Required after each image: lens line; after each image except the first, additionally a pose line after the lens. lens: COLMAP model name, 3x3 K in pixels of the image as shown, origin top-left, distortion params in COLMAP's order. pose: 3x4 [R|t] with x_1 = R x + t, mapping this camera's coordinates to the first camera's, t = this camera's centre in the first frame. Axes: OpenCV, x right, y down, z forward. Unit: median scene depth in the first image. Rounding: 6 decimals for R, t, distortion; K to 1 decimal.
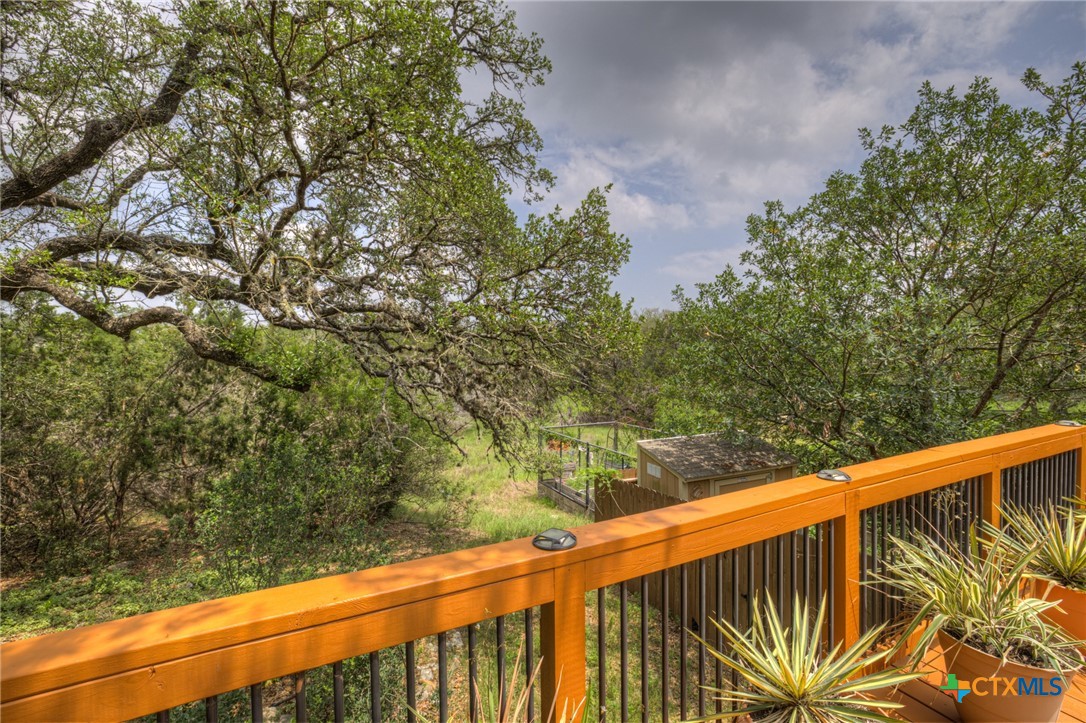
lens RADIAL K [[459.1, 0, 541.0], [0, 459.1, 358.5], [0, 0, 1]] dist [-0.000189, 0.000009]
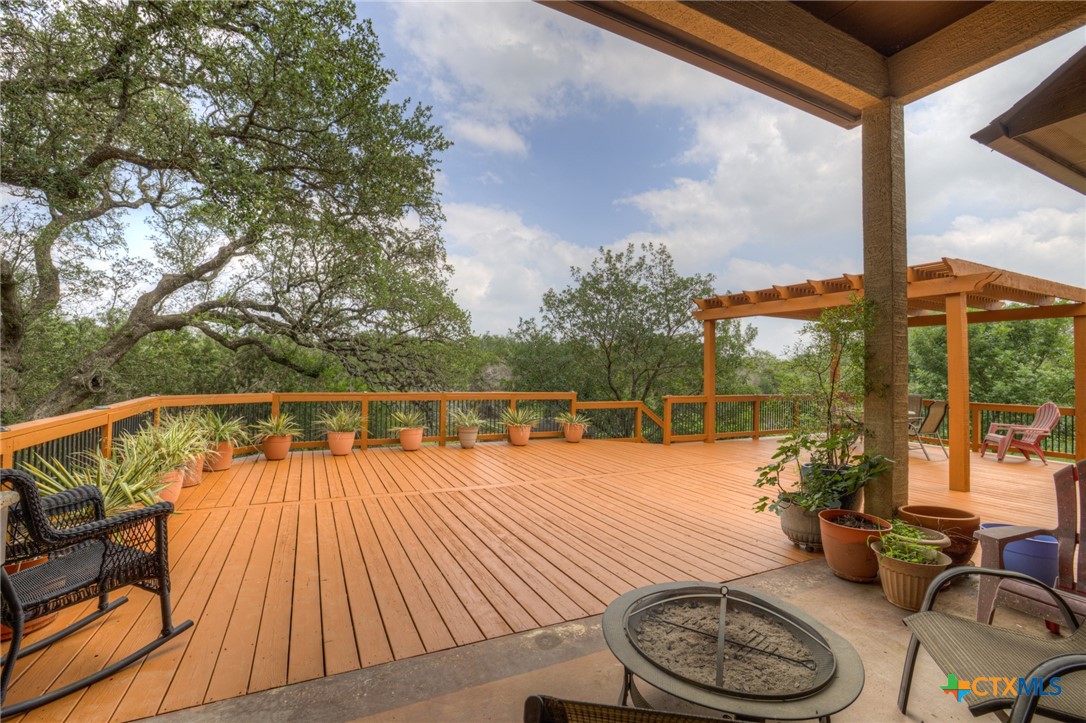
lens RADIAL K [[470.1, 0, 543.0], [0, 470.1, 361.5], [0, 0, 1]] dist [-0.021314, 0.009420]
pose [[0.999547, 0.029893, -0.003392, 0.484957], [-0.029973, 0.999196, -0.026632, 0.017092], [0.002593, 0.026722, 0.999640, -1.040925]]
